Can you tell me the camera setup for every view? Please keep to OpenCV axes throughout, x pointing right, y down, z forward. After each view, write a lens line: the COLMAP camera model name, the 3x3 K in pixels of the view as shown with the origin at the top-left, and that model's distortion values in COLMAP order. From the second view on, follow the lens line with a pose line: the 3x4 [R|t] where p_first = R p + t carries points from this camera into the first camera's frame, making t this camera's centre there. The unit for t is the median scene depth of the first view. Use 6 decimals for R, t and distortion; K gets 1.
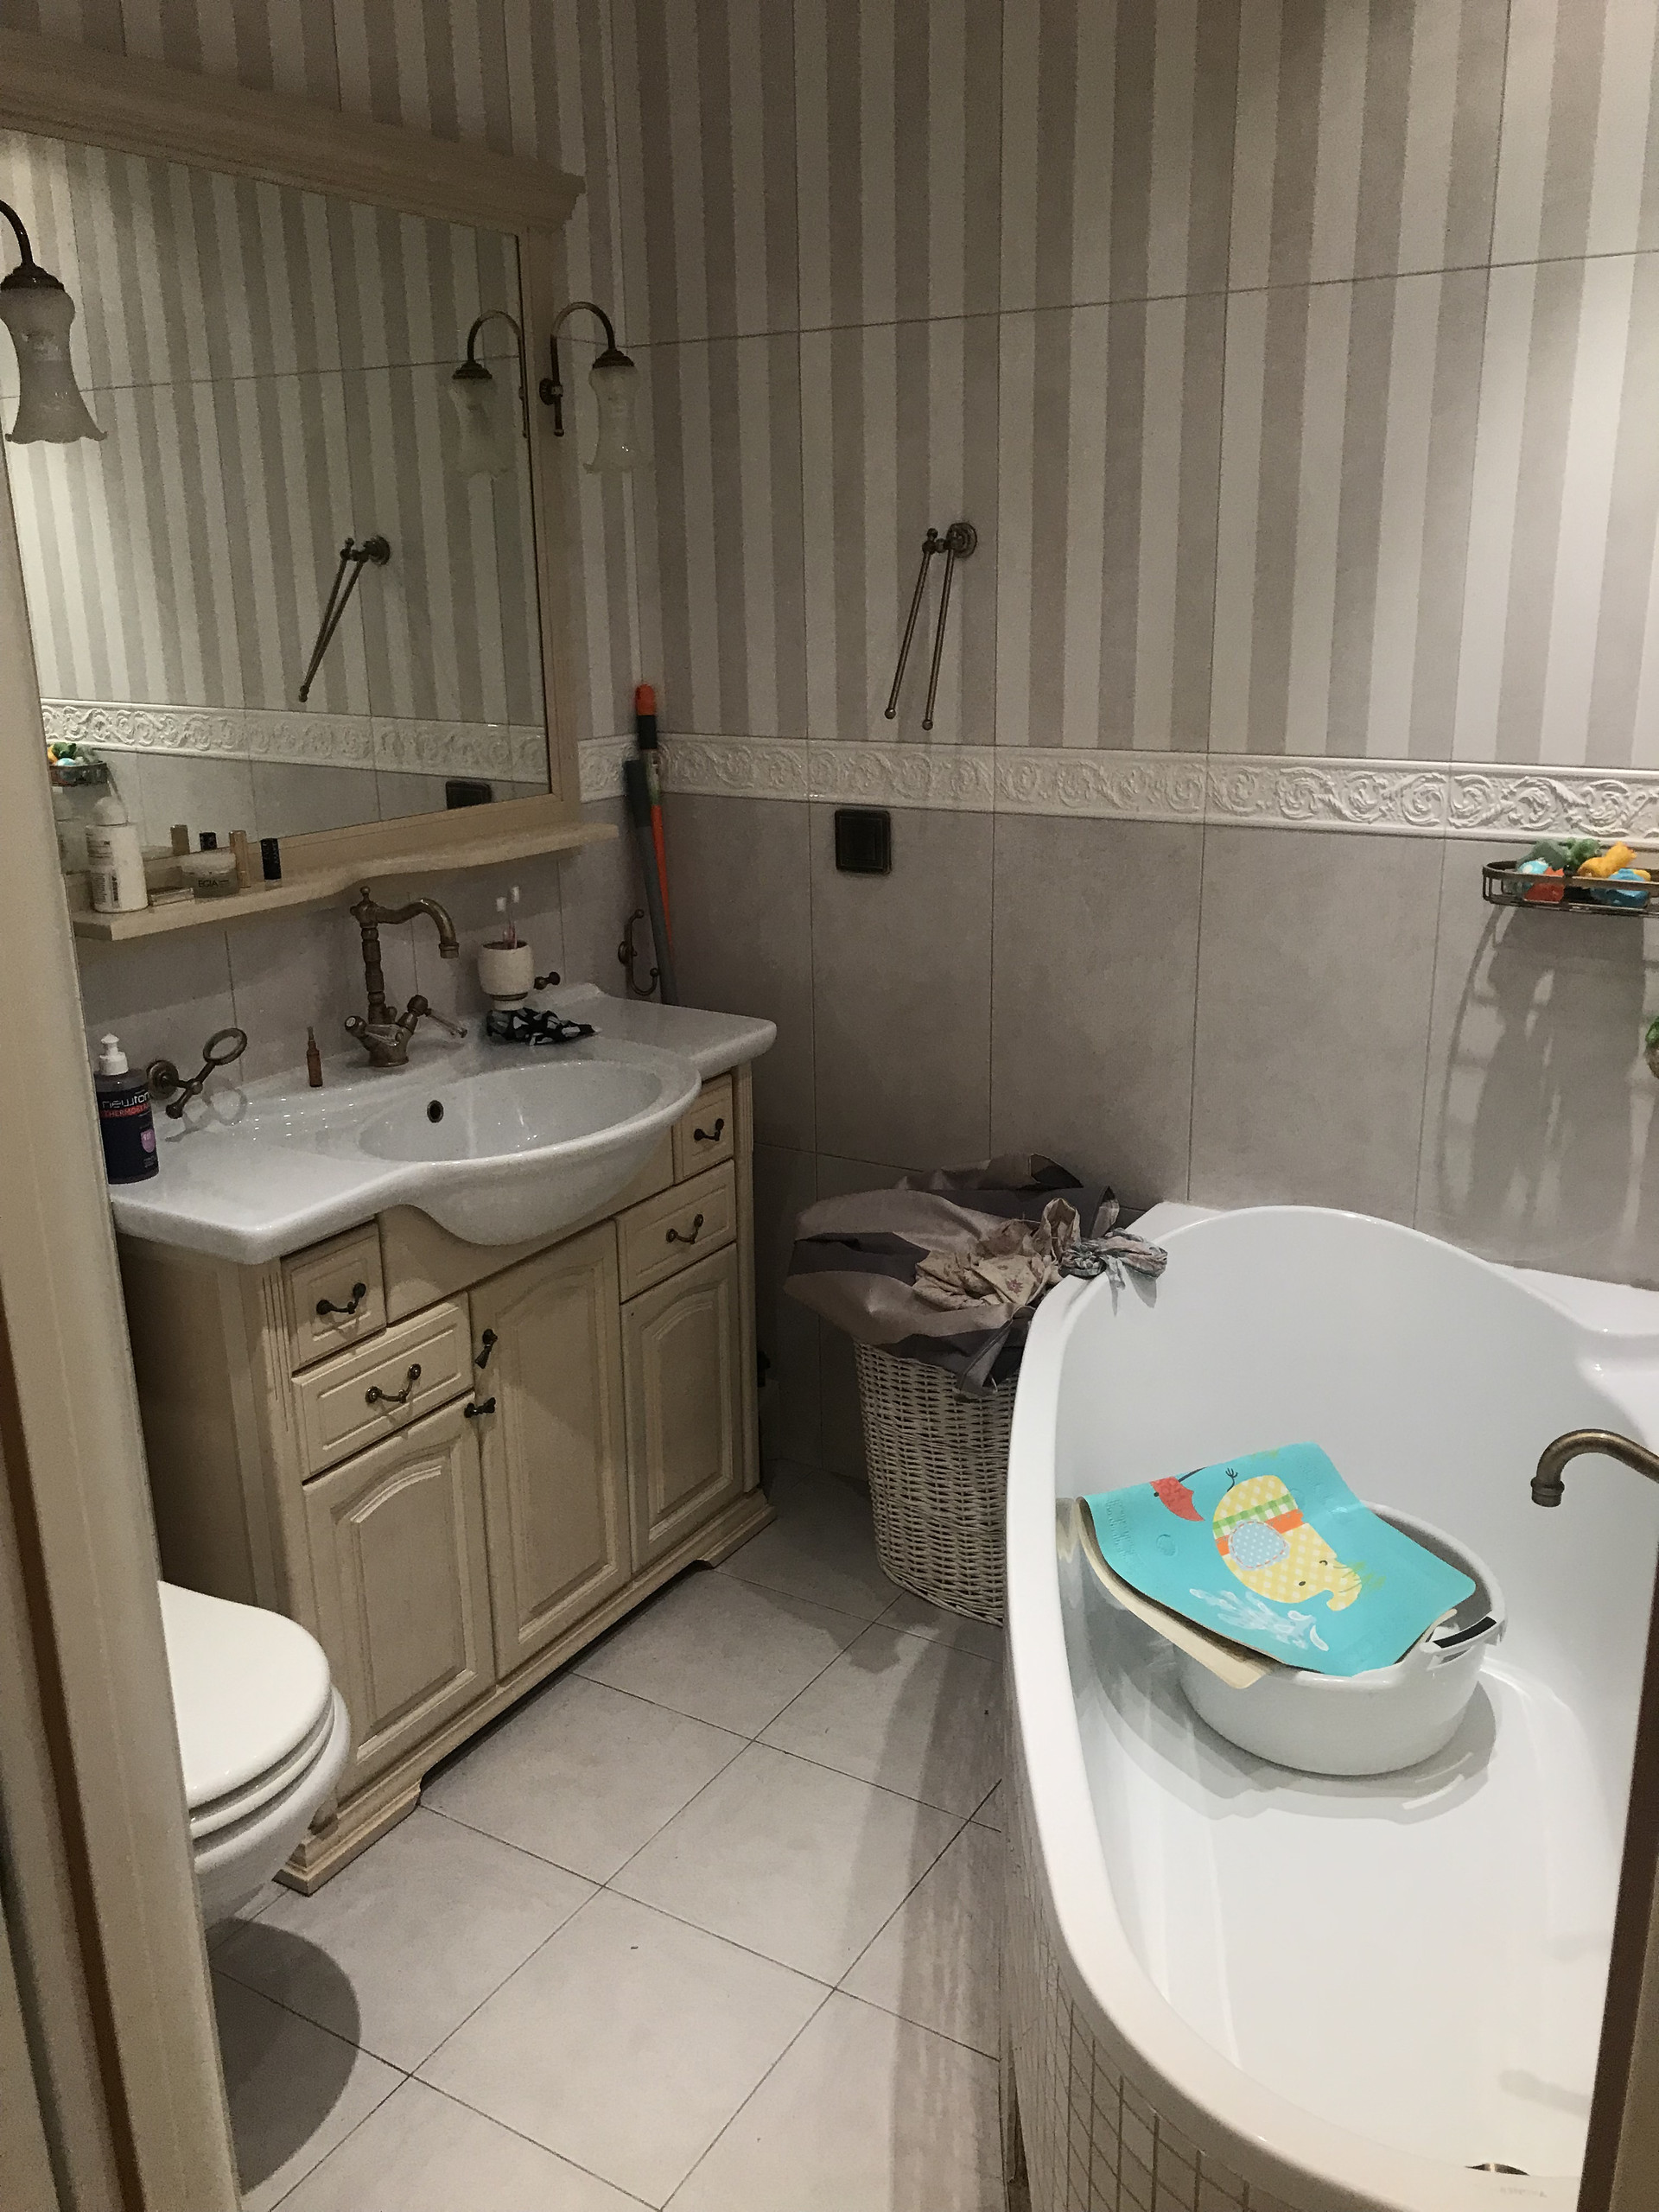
lens RADIAL K [[1817.9, 0, 829.5], [0, 1817.9, 1106.0], [0, 0, 1]] dist [0.109714, -0.309551]
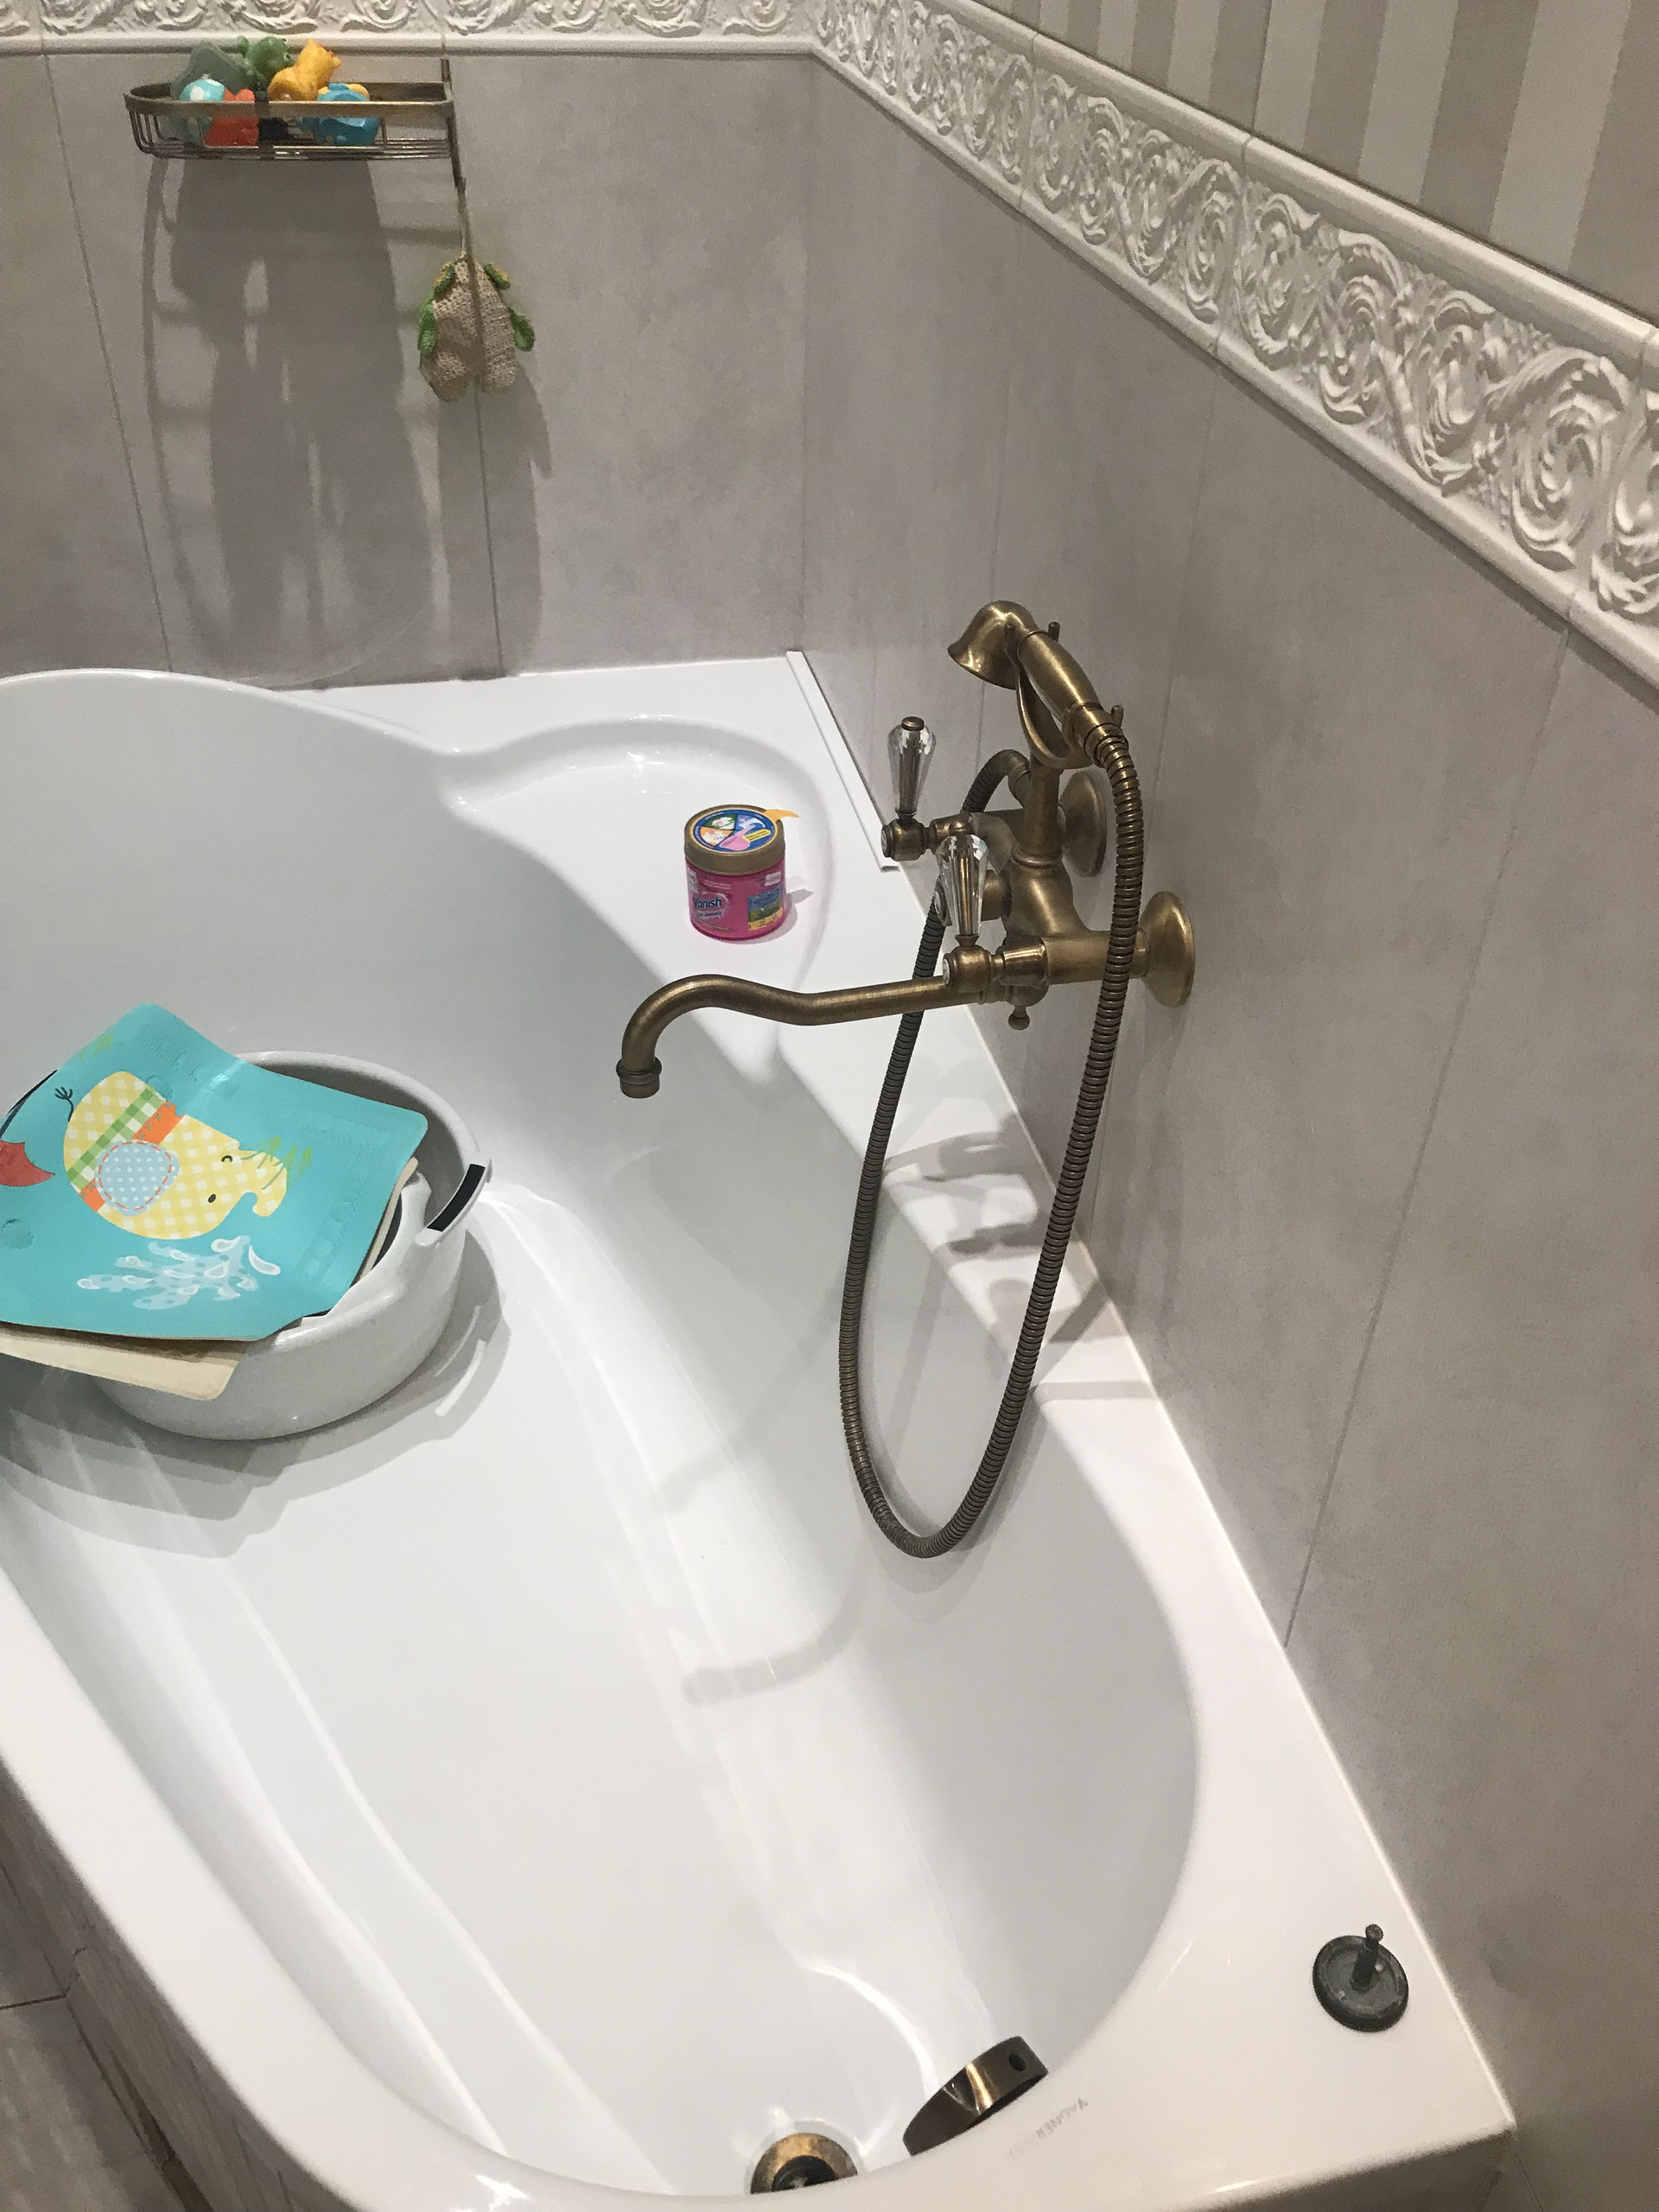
lens RADIAL K [[1777.8, 0, 829.5], [0, 1777.8, 1106.0], [0, 0, 1]] dist [0.009787, -0.022255]
pose [[0.711930, -0.392047, 0.582628, 0.029524], [0.152405, 0.896140, 0.416779, -0.035137], [-0.685513, -0.207923, 0.697739, 0.325347]]
